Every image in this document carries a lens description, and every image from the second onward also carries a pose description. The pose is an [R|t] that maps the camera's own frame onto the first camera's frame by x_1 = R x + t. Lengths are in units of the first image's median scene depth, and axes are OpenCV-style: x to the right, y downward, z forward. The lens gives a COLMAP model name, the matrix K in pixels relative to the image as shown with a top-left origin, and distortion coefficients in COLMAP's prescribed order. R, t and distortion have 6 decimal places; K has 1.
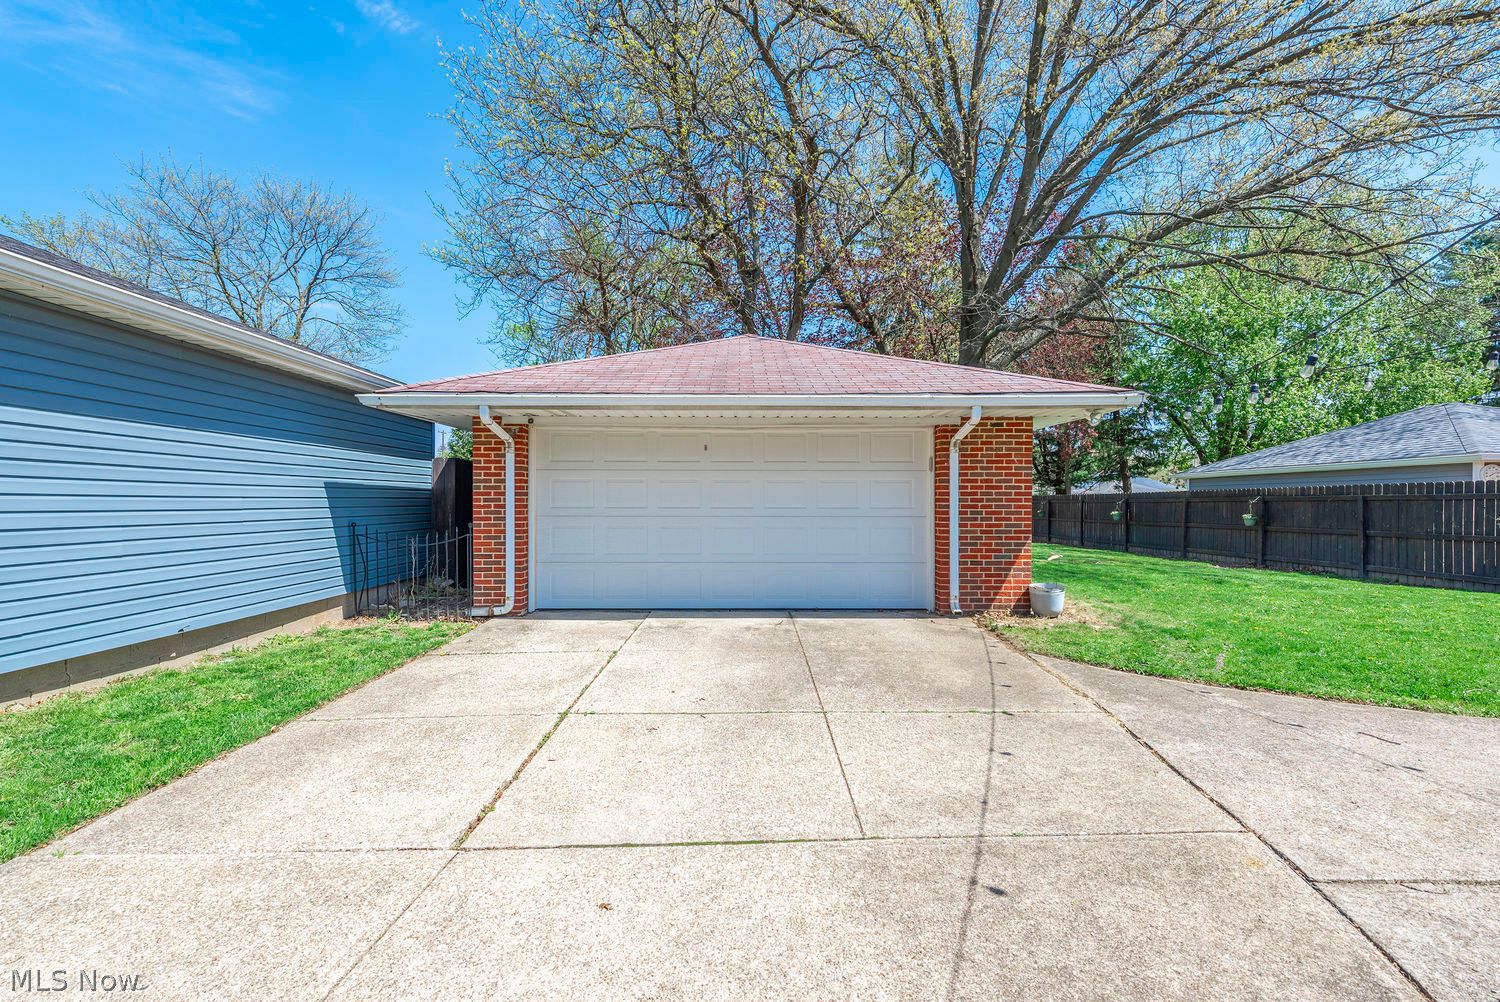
lens RADIAL K [[647.3, 0, 750.2], [0, 647.3, 501.1], [0, 0, 1]] dist [0.000459, 0.000015]
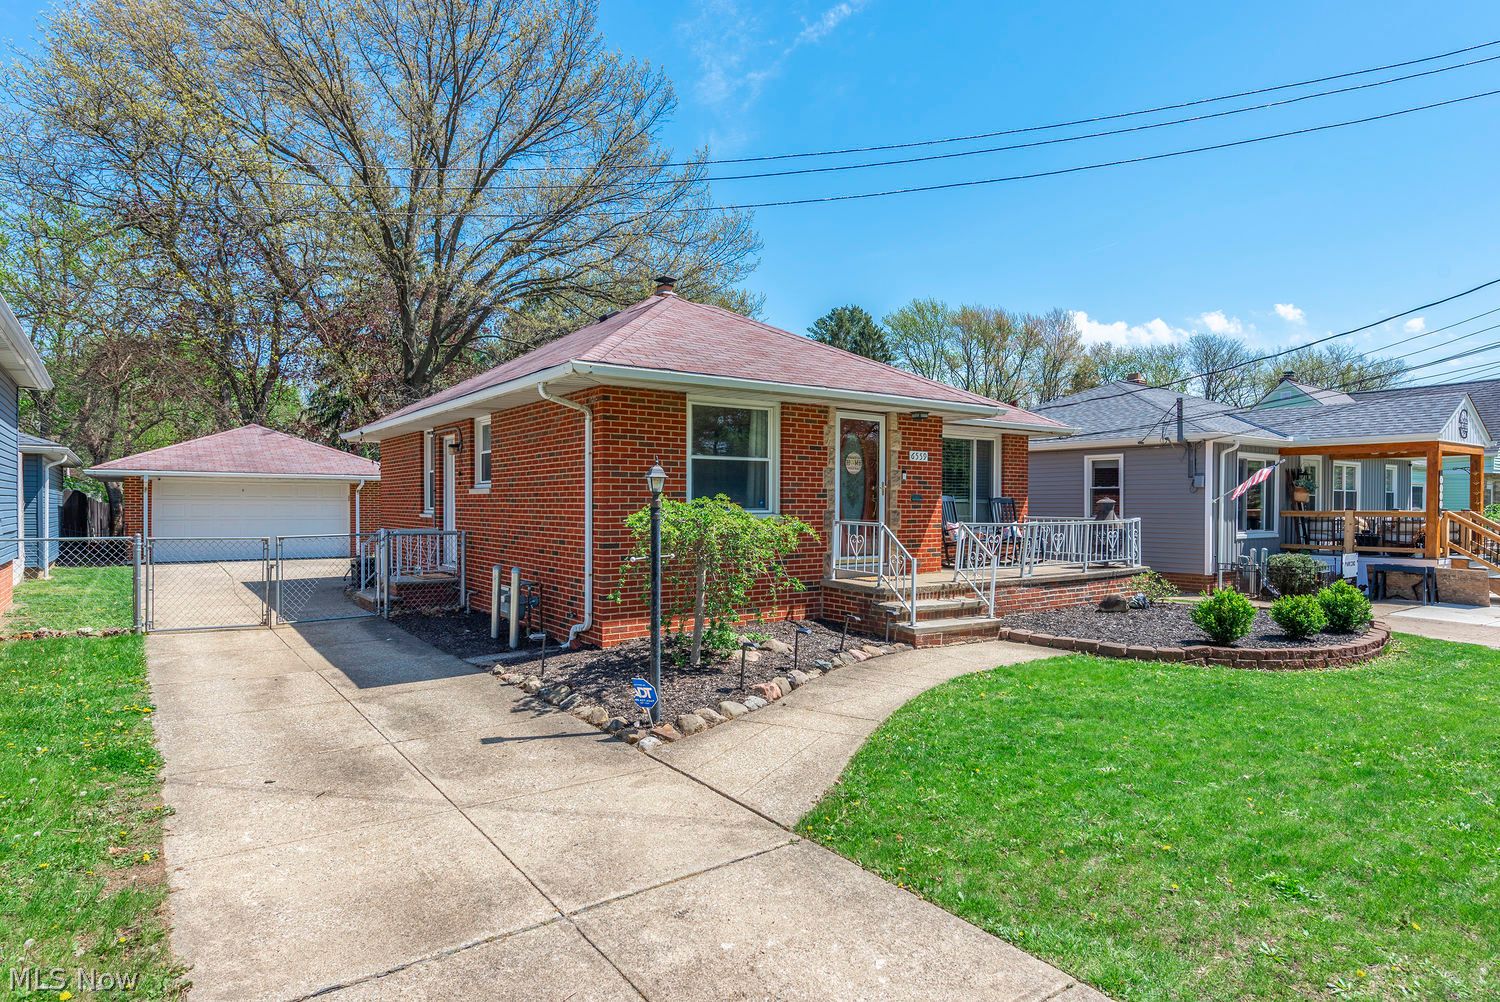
lens RADIAL K [[854.5, 0, 746.1], [0, 854.5, 506.0], [0, 0, 1]] dist [0.001368, 0.000018]
pose [[0.819704, 0.002809, 0.572781, -0.344762], [-0.000097, 0.999989, -0.004764, -0.012212], [-0.572788, 0.003850, 0.819695, -2.536982]]
